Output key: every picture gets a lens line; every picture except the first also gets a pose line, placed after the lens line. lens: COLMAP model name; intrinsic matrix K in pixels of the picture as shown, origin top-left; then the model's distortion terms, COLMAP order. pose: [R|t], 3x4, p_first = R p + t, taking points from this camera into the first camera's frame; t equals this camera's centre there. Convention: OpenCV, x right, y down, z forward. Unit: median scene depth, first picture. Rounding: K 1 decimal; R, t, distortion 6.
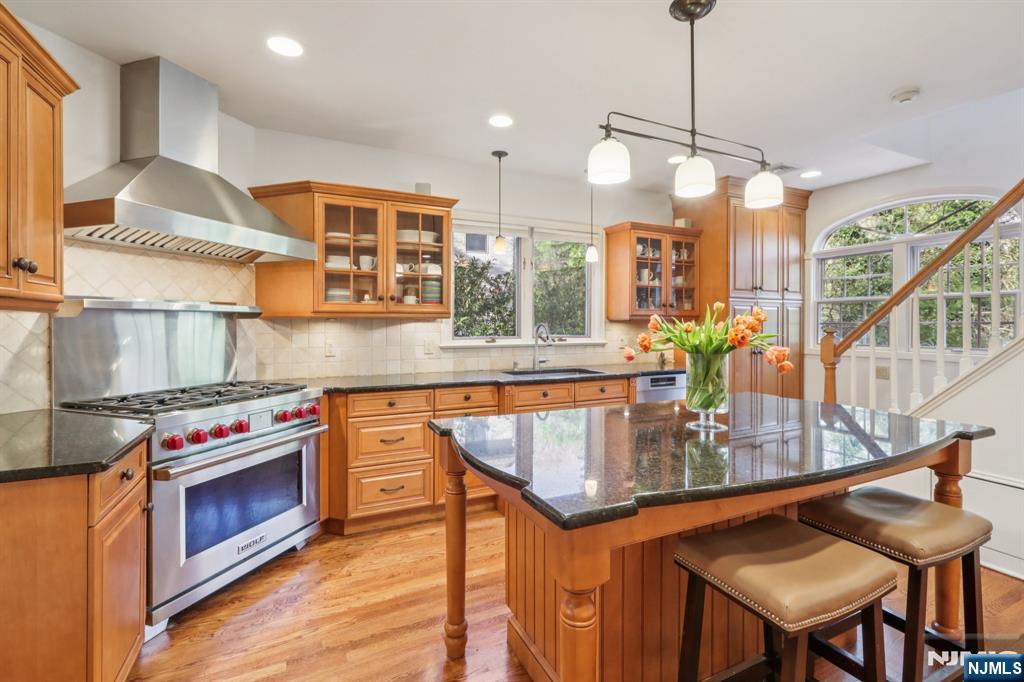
lens RADIAL K [[462.9, 0, 506.5], [0, 462.9, 326.7], [0, 0, 1]] dist [-0.004517, 0.003292]
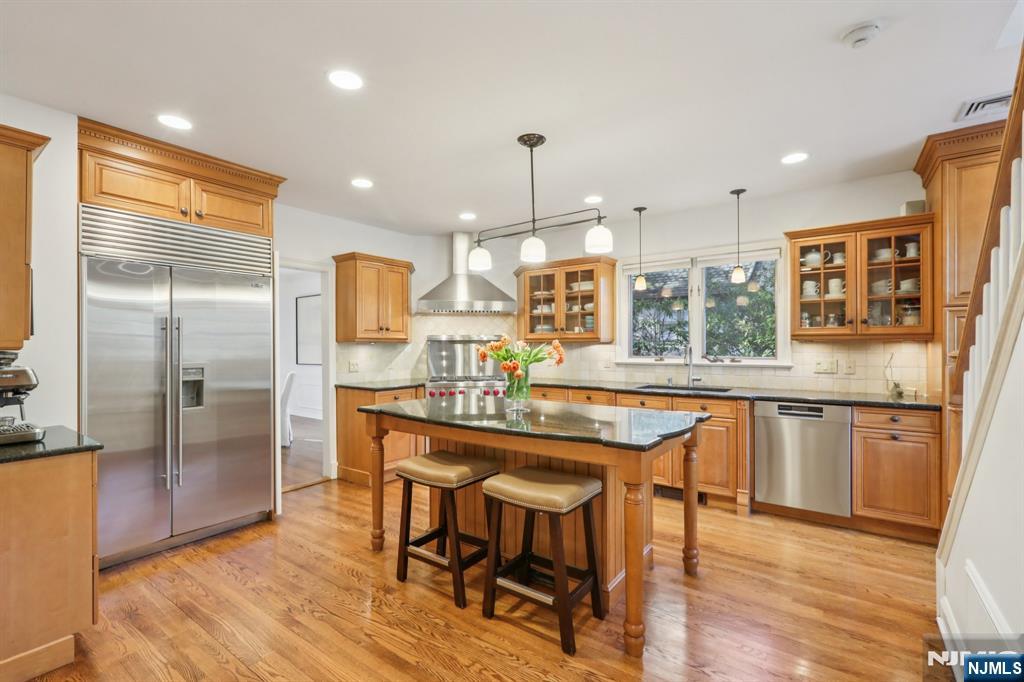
lens RADIAL K [[462.9, 0, 514.0], [0, 462.9, 341.2], [0, 0, 1]] dist [-0.004517, 0.003292]
pose [[0.465747, -0.012257, -0.884833, 0.992144], [-0.001047, 0.999896, -0.014402, 0.000597], [0.884917, 0.007634, 0.465686, 0.132211]]
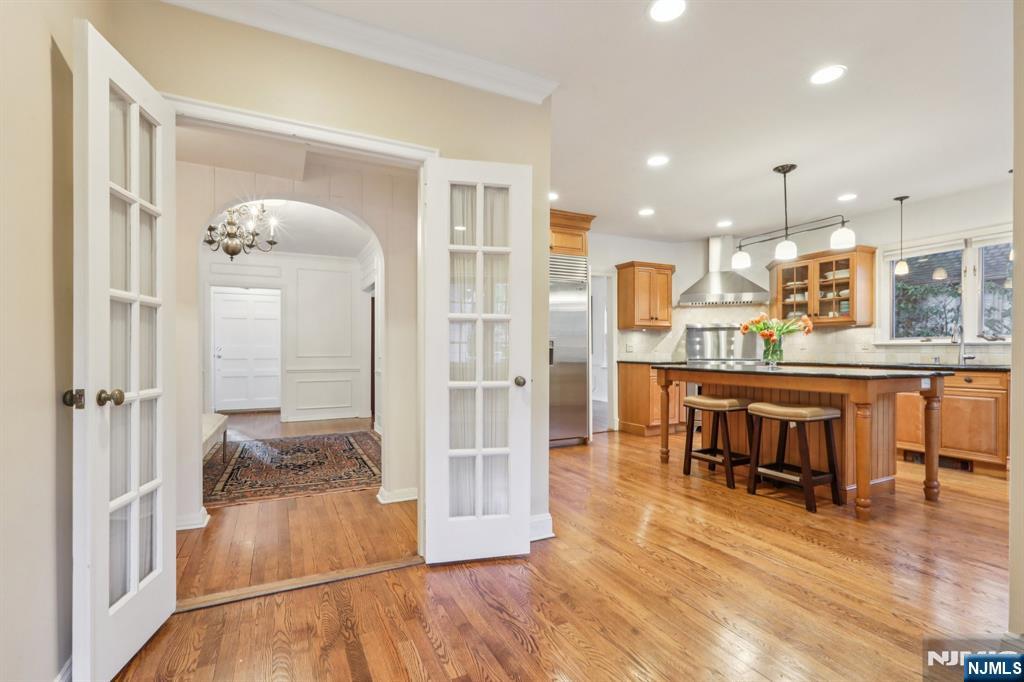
lens RADIAL K [[462.9, 0, 517.5], [0, 462.9, 351.0], [0, 0, 1]] dist [-0.004517, 0.003292]
pose [[0.001522, 0.003719, -0.999992, 1.406713], [-0.004564, 0.999983, 0.003712, 0.069135], [0.999988, 0.004558, 0.001539, -0.110455]]
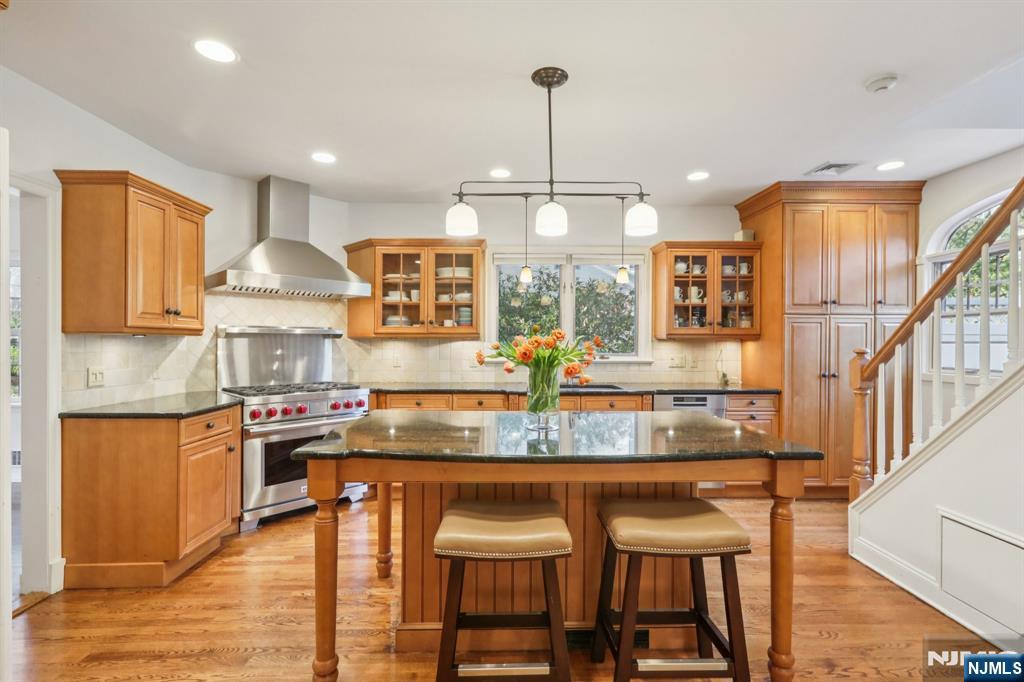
lens RADIAL K [[462.9, 0, 506.4], [0, 462.9, 339.8], [0, 0, 1]] dist [-0.004517, 0.003292]
pose [[0.907187, 0.000123, -0.420727, 0.458506], [-0.004433, 0.999947, -0.009265, -0.001675], [0.420703, 0.010270, 0.907140, -0.071206]]
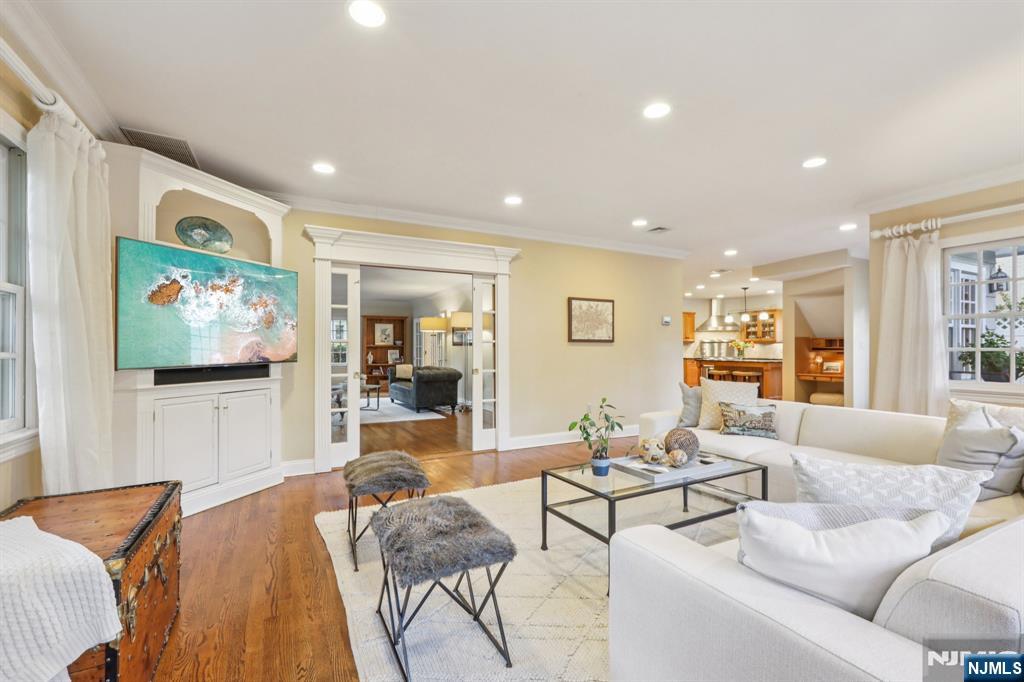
lens RADIAL K [[462.9, 0, 506.7], [0, 462.9, 345.6], [0, 0, 1]] dist [-0.004517, 0.003292]
pose [[0.024780, -0.004751, -0.999682, 3.470143], [-0.002301, 0.999986, -0.004810, 0.031881], [0.999690, 0.002420, 0.024769, -1.201436]]
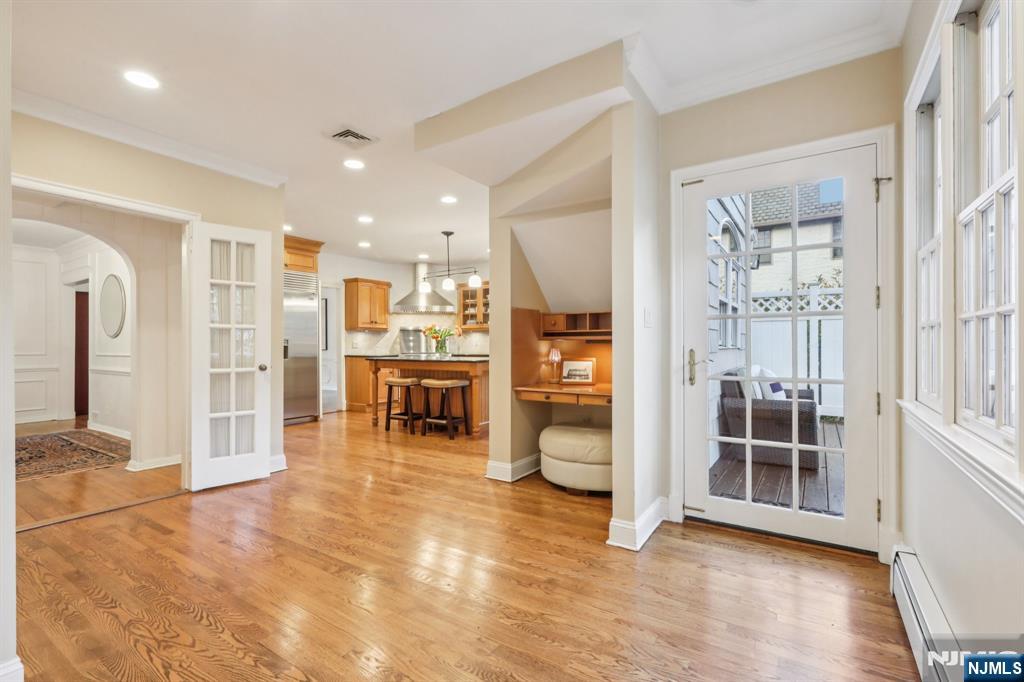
lens RADIAL K [[462.9, 0, 514.8], [0, 462.9, 341.1], [0, 0, 1]] dist [-0.004517, 0.003292]
pose [[0.507644, -0.008528, -0.861525, 1.992250], [0.000224, 0.999952, -0.009766, 0.064674], [0.861567, 0.004765, 0.507621, -0.149361]]
